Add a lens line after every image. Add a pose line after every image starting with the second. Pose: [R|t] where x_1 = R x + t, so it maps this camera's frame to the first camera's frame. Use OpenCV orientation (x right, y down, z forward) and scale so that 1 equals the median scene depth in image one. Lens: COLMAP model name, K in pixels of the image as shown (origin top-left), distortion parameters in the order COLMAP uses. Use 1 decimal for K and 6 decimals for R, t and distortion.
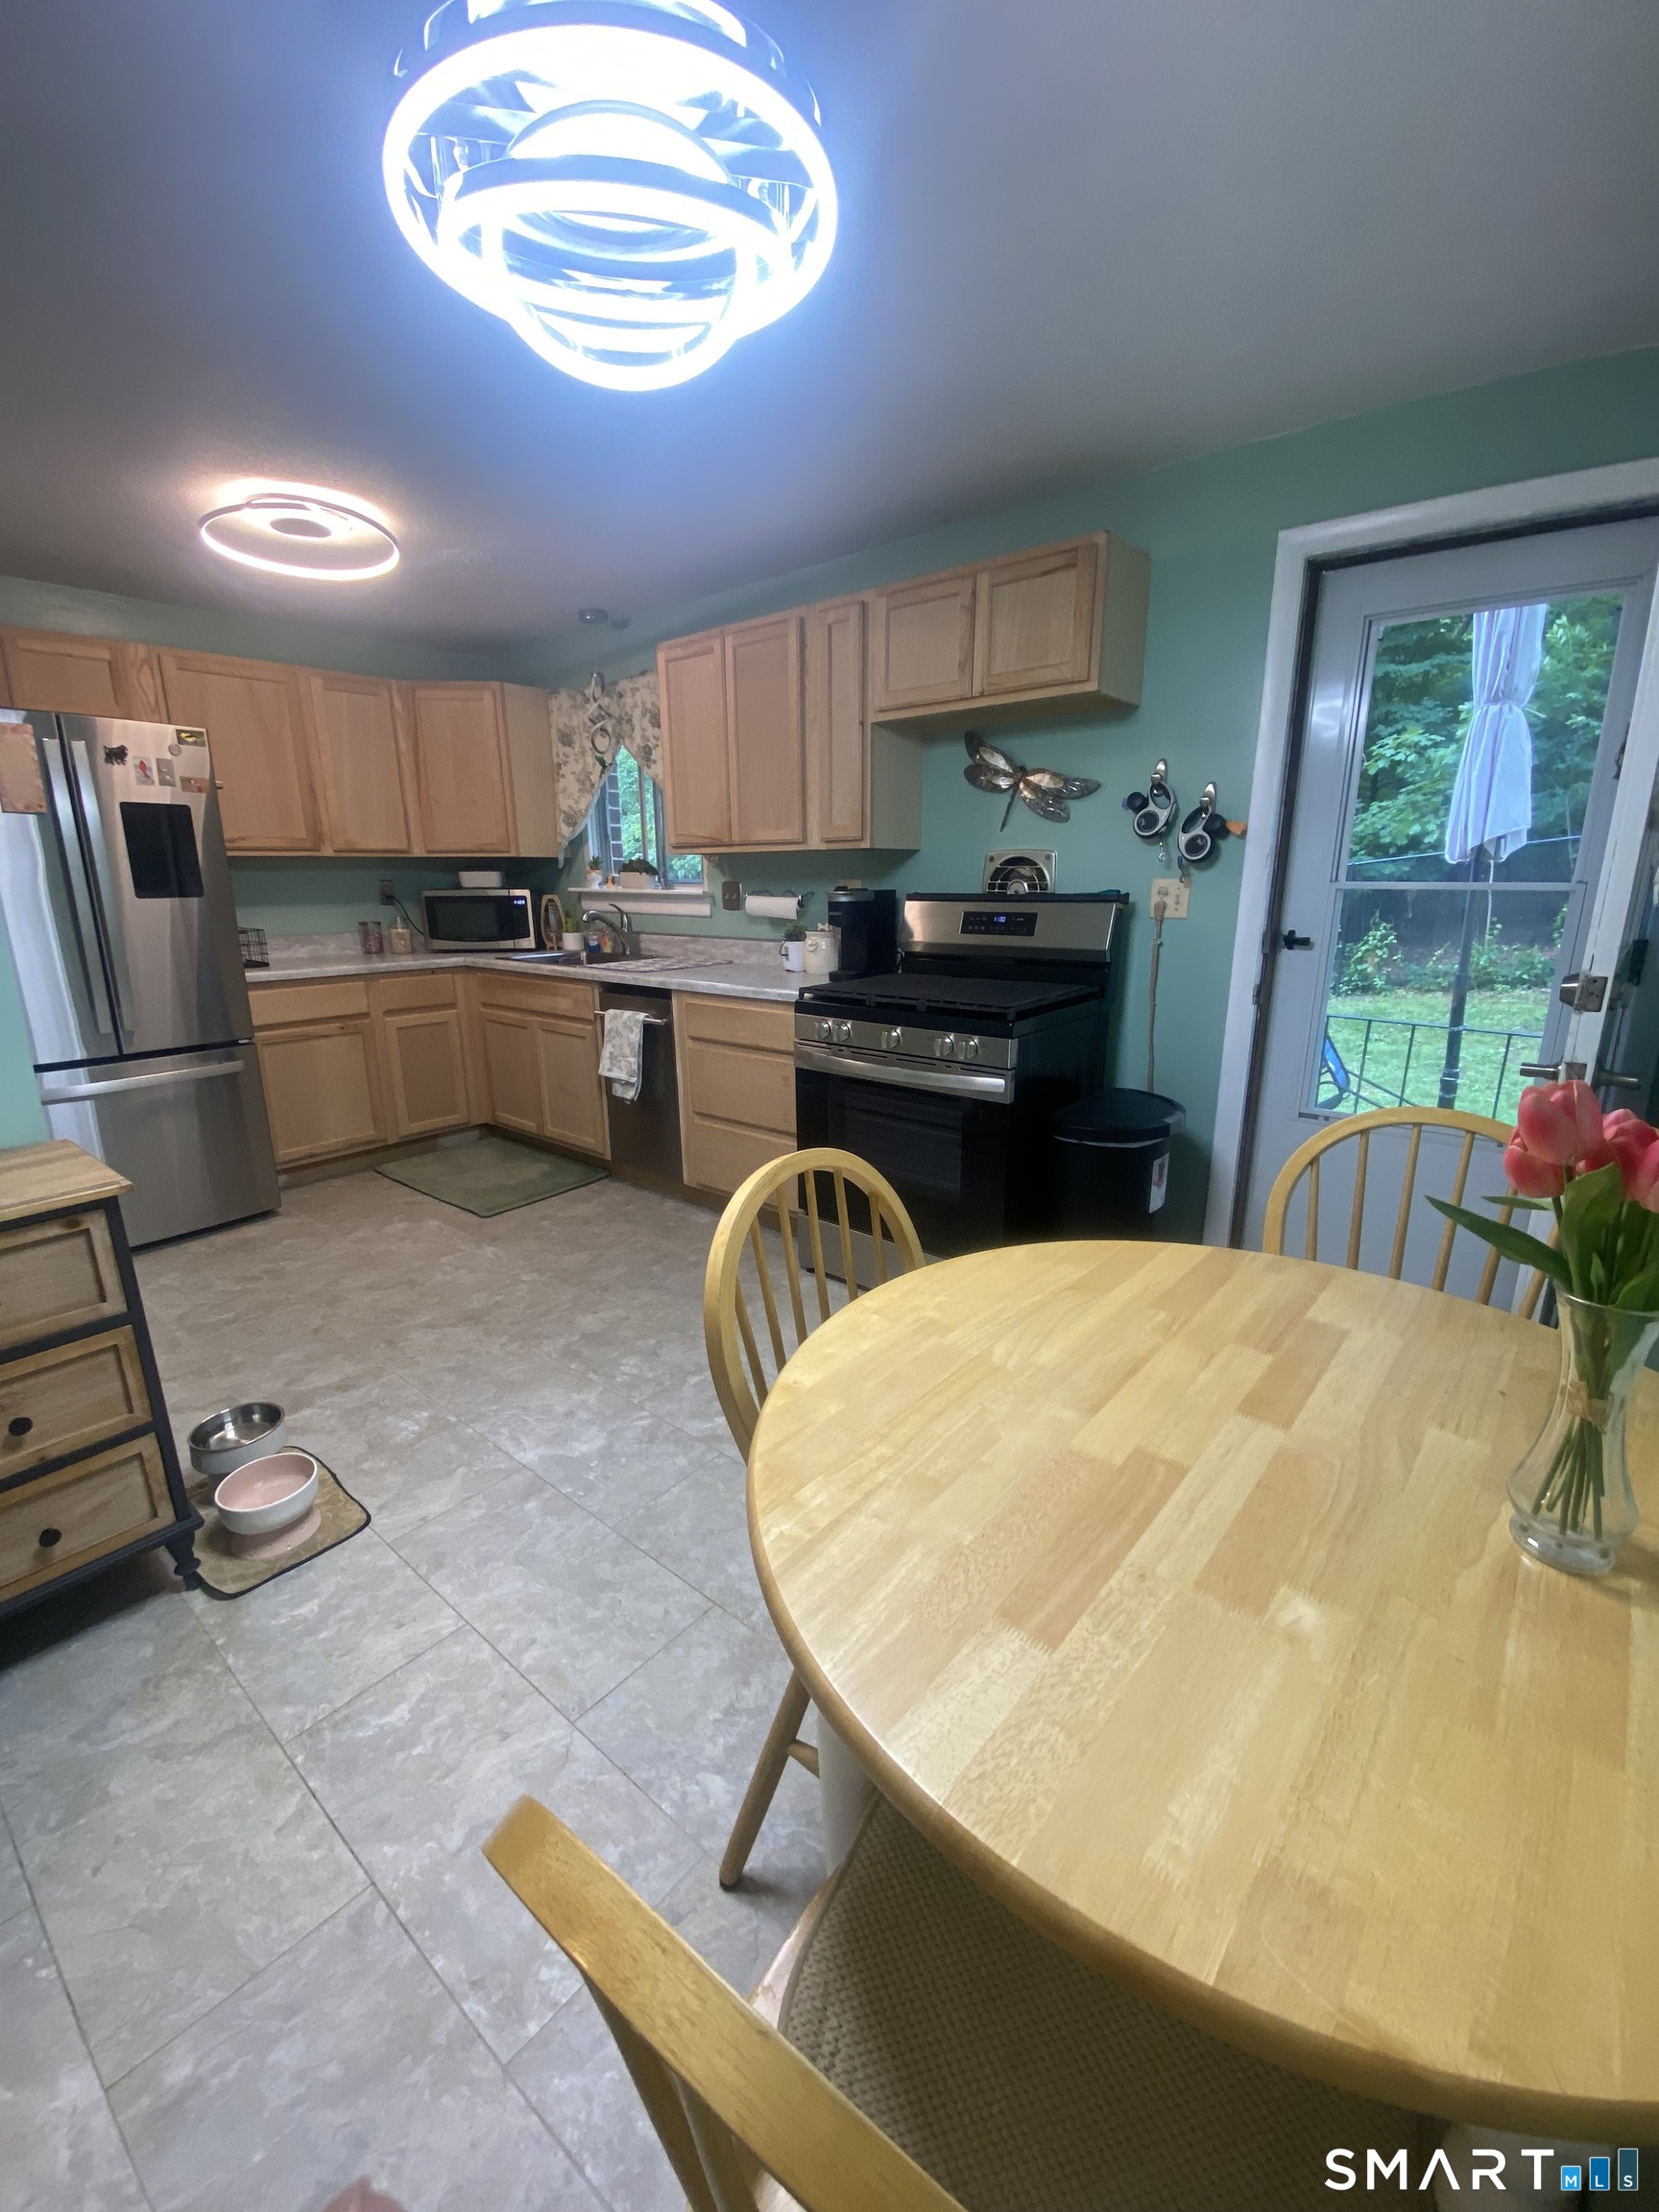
lens RADIAL K [[901.5, 0, 830.6], [0, 901.5, 1117.0], [0, 0, 1]] dist [0.017695, -0.017039]
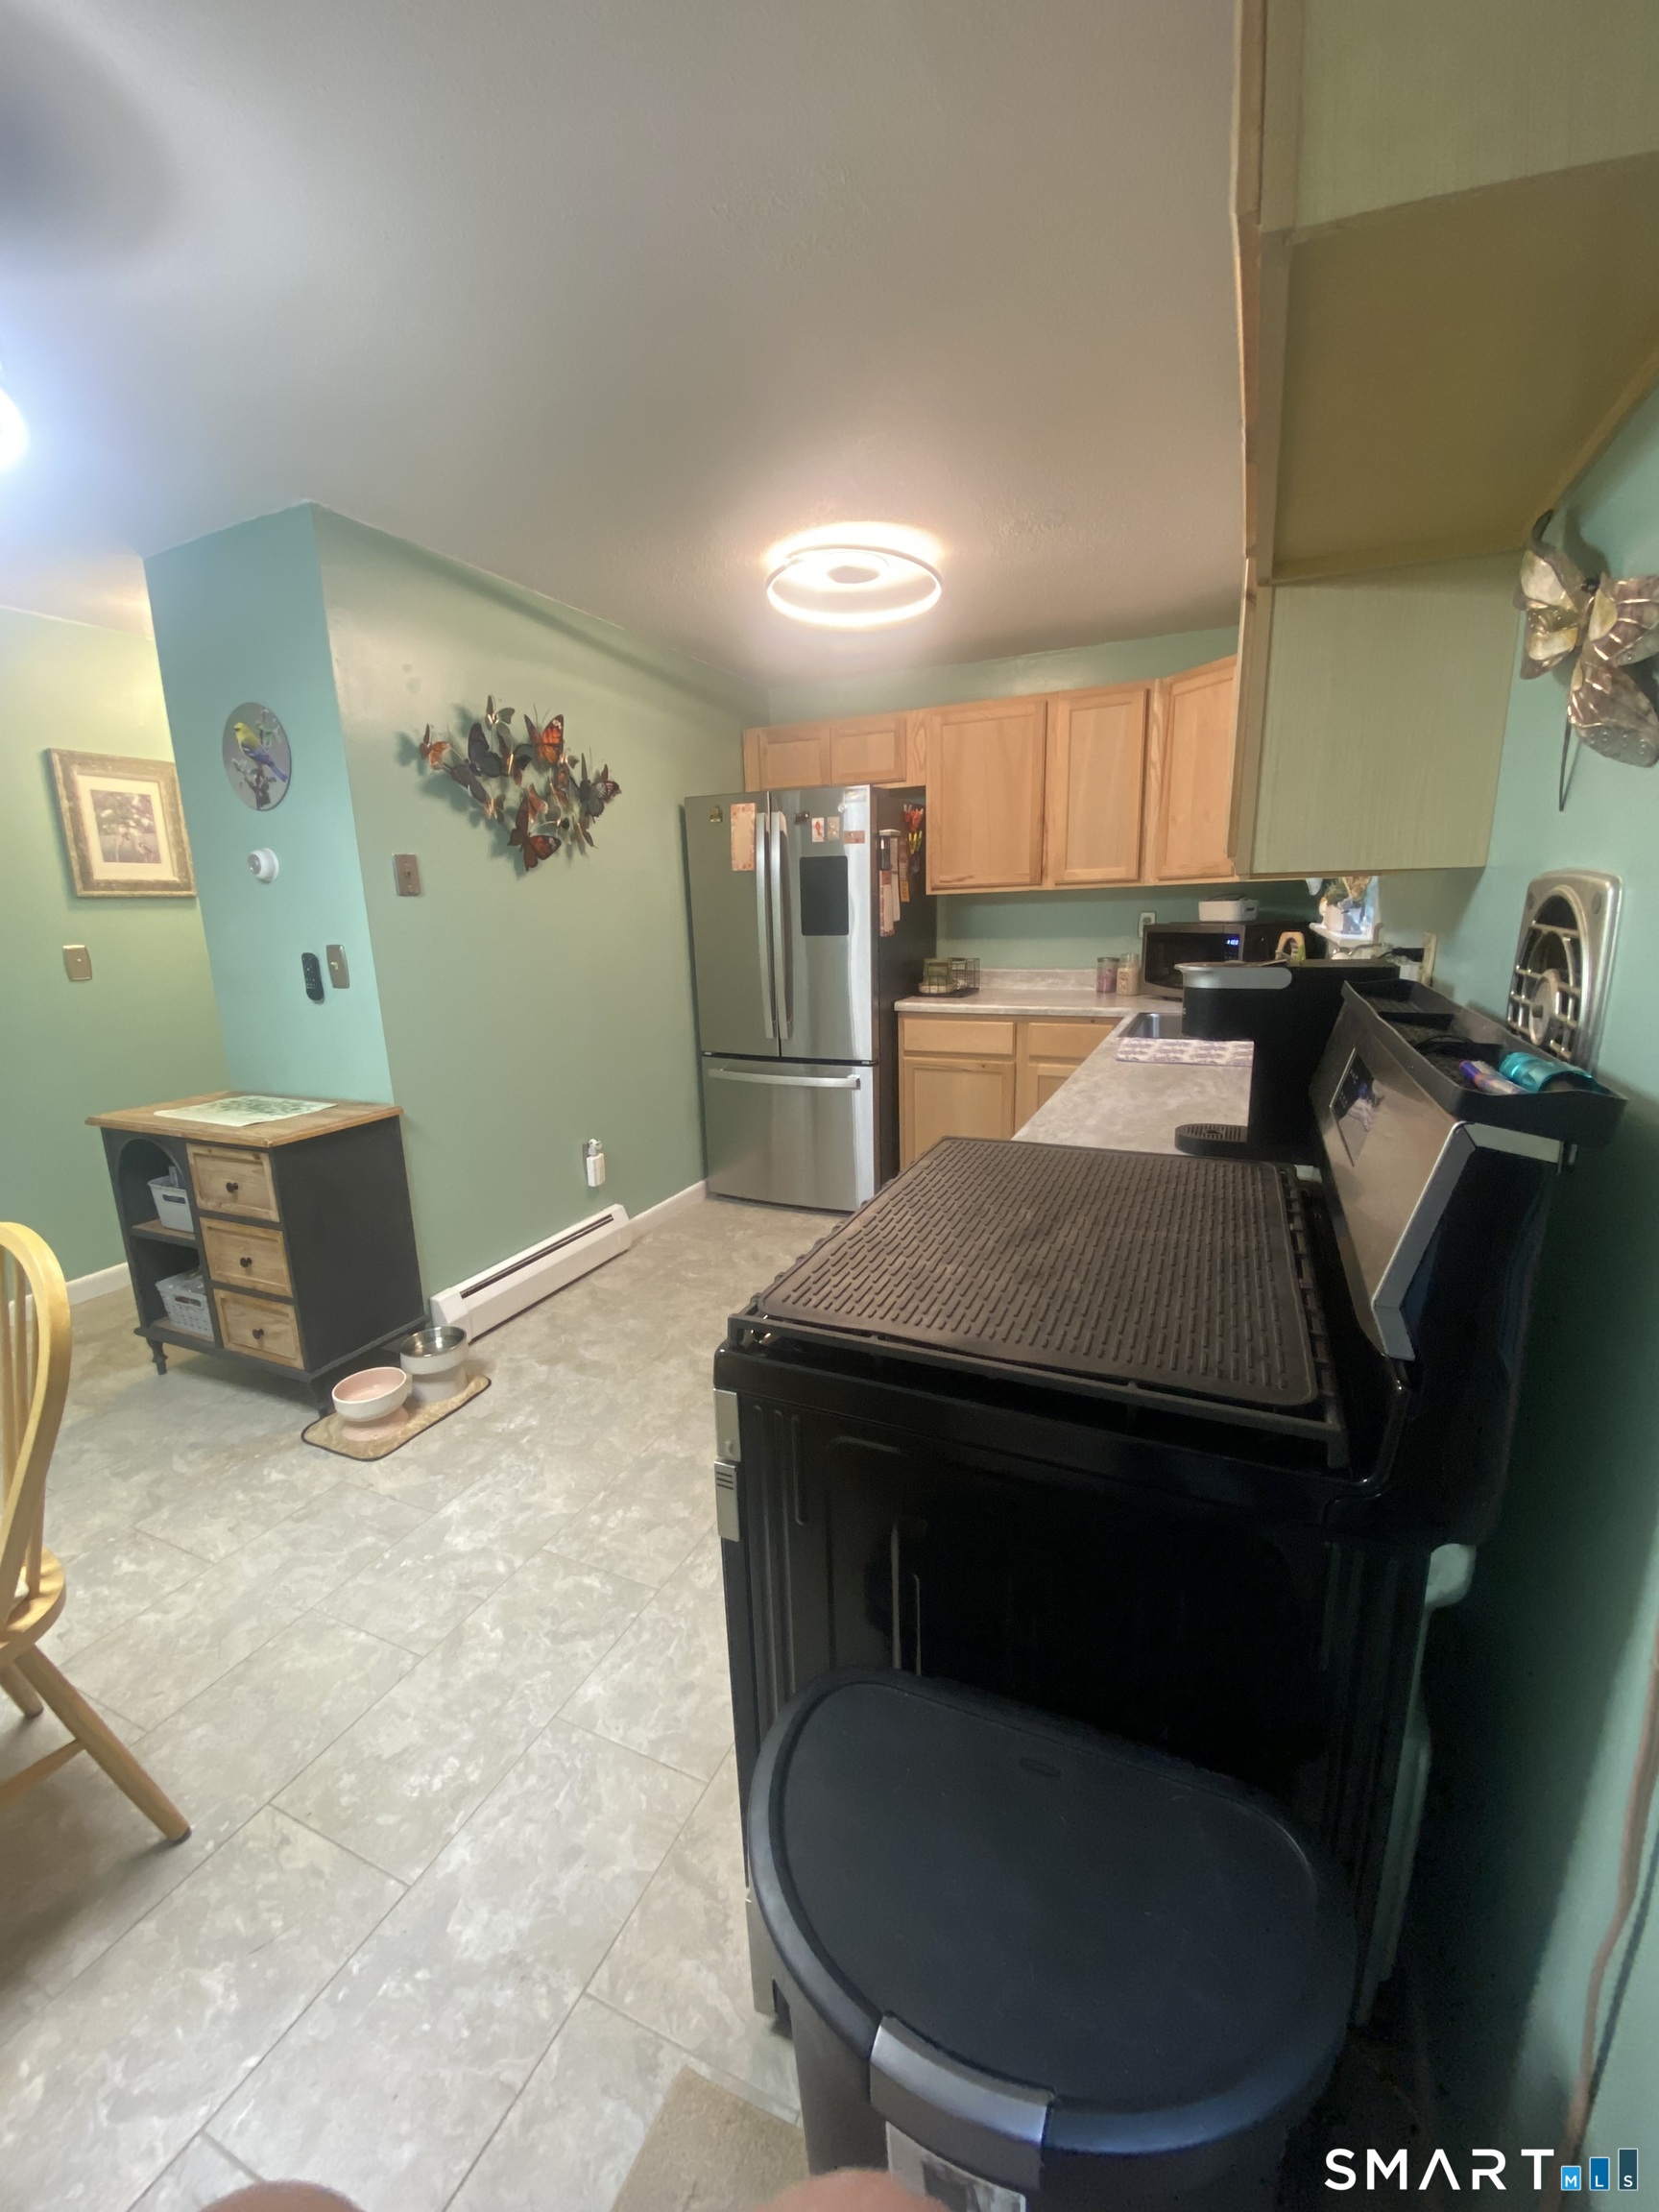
lens RADIAL K [[889.8, 0, 826.4], [0, 889.8, 1109.3], [0, 0, 1]] dist [0.000058, -0.011496]
pose [[0.267976, 0.225992, -0.936545, 0.520709], [-0.230474, 0.958911, 0.165442, -0.269809], [0.935452, 0.171515, 0.309051, 0.855710]]
